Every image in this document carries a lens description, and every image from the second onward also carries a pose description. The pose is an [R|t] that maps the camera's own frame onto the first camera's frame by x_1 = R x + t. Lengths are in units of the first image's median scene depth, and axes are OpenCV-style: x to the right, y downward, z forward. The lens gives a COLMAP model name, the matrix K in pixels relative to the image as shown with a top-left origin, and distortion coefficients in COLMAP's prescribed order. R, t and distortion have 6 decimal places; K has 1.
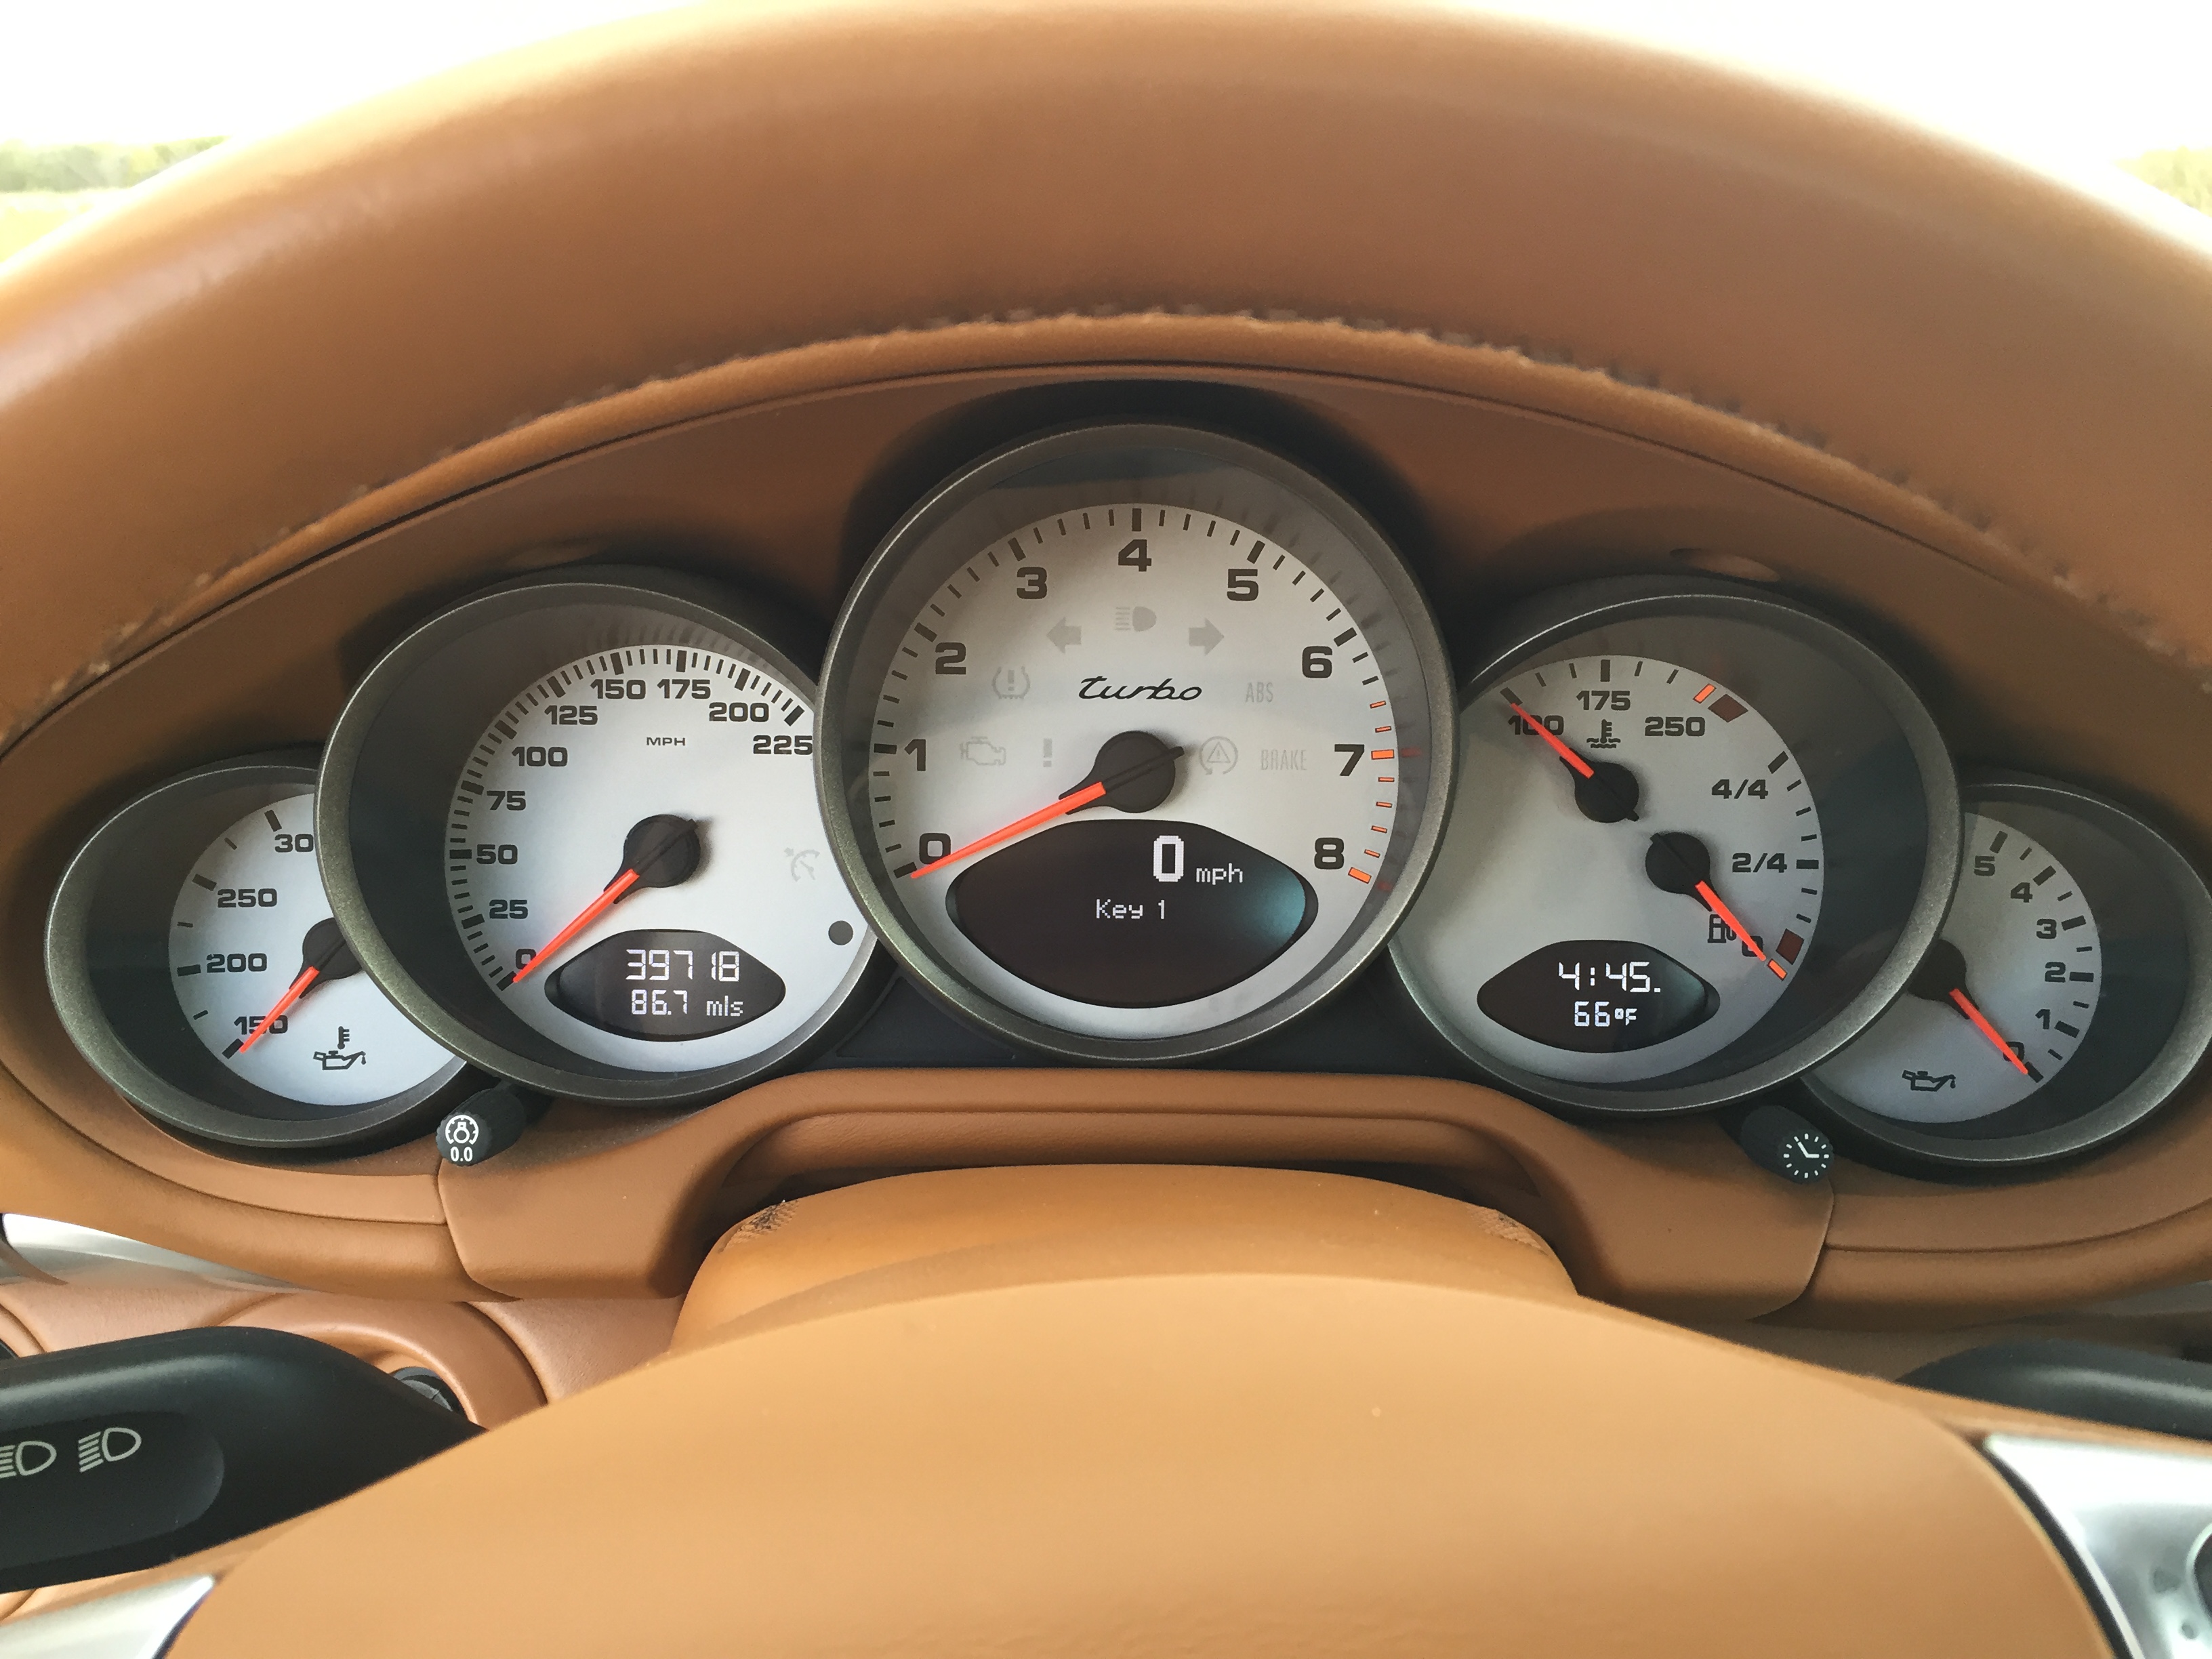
lens RADIAL K [[1934.1, 0, 1046.3], [0, 1934.1, 827.1], [0, 0, 1]] dist [0.082400, -0.134760]
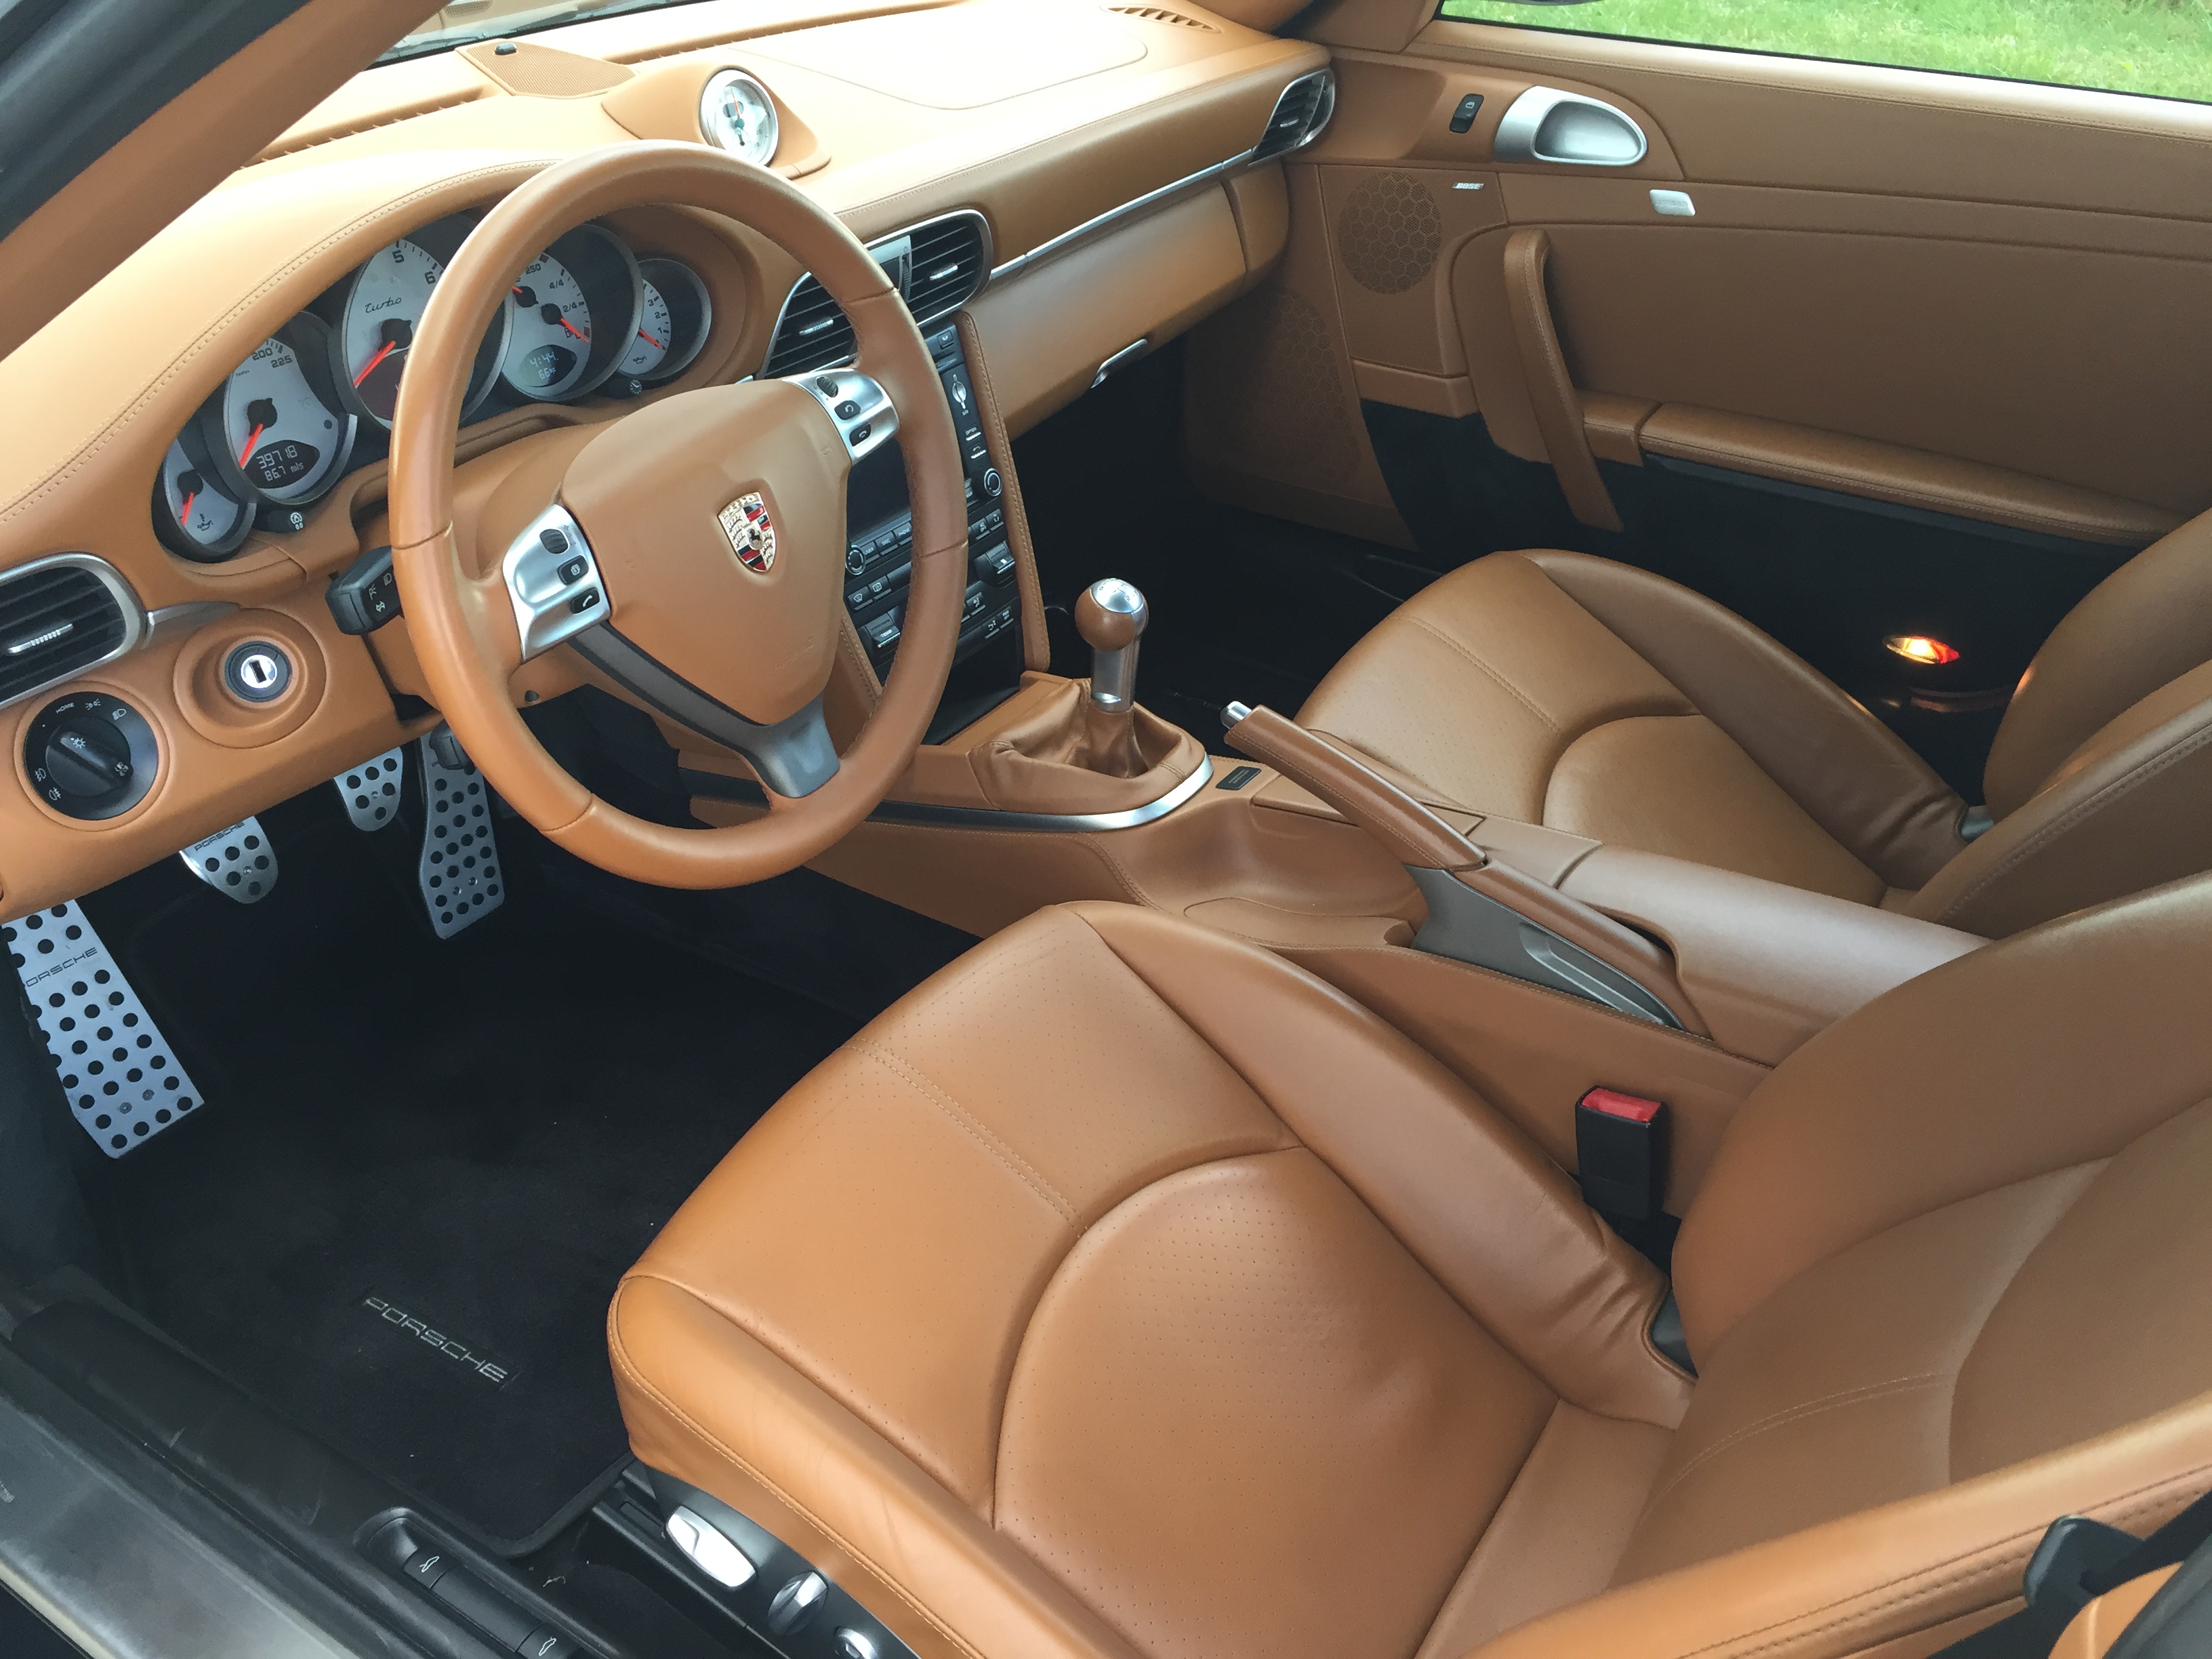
lens RADIAL K [[1934.1, 0, 1128.0], [0, 1934.1, 821.3], [0, 0, 1]] dist [0.082400, -0.134760]
pose [[0.531586, -0.458751, 0.712014, -1.709495], [0.254927, 0.888303, 0.382007, -0.210777], [-0.807730, -0.021558, 0.589158, -1.516179]]
